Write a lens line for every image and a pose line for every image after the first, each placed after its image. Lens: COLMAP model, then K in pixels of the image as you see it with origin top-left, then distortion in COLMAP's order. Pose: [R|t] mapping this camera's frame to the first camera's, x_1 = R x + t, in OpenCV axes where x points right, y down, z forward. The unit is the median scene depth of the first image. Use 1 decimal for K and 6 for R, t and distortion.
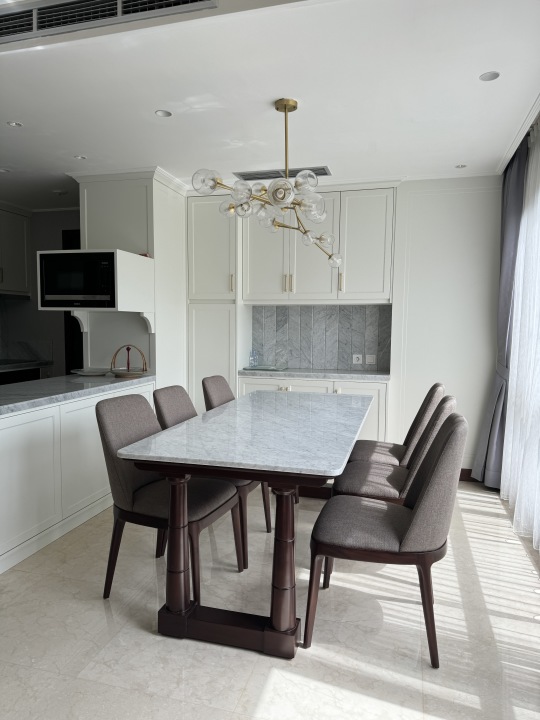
lens RADIAL K [[500.6, 0, 270.3], [0, 500.6, 362.6], [0, 0, 1]] dist [0.054804, -0.044811]
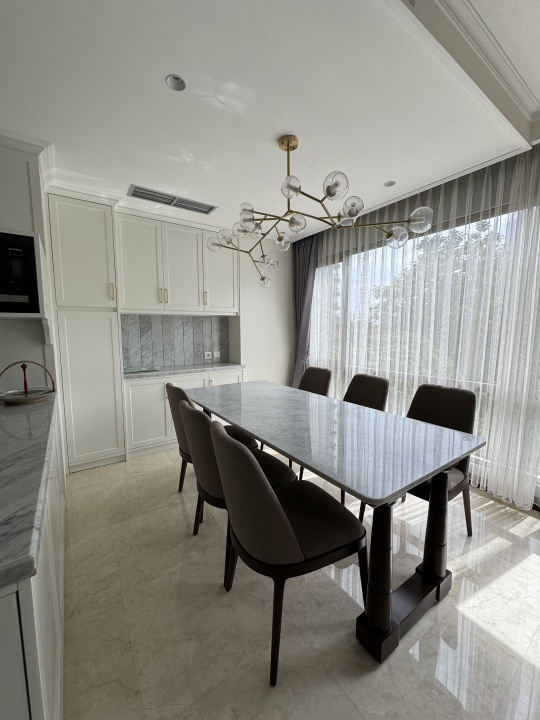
lens RADIAL K [[288.6, 0, 271.1], [0, 288.6, 358.1], [0, 0, 1]] dist [-0.001811, 0.000300]
pose [[0.652007, -0.087318, 0.753169, -0.323470], [0.066379, 0.996106, 0.058020, -0.035128], [-0.755302, 0.012165, 0.655264, 0.364211]]
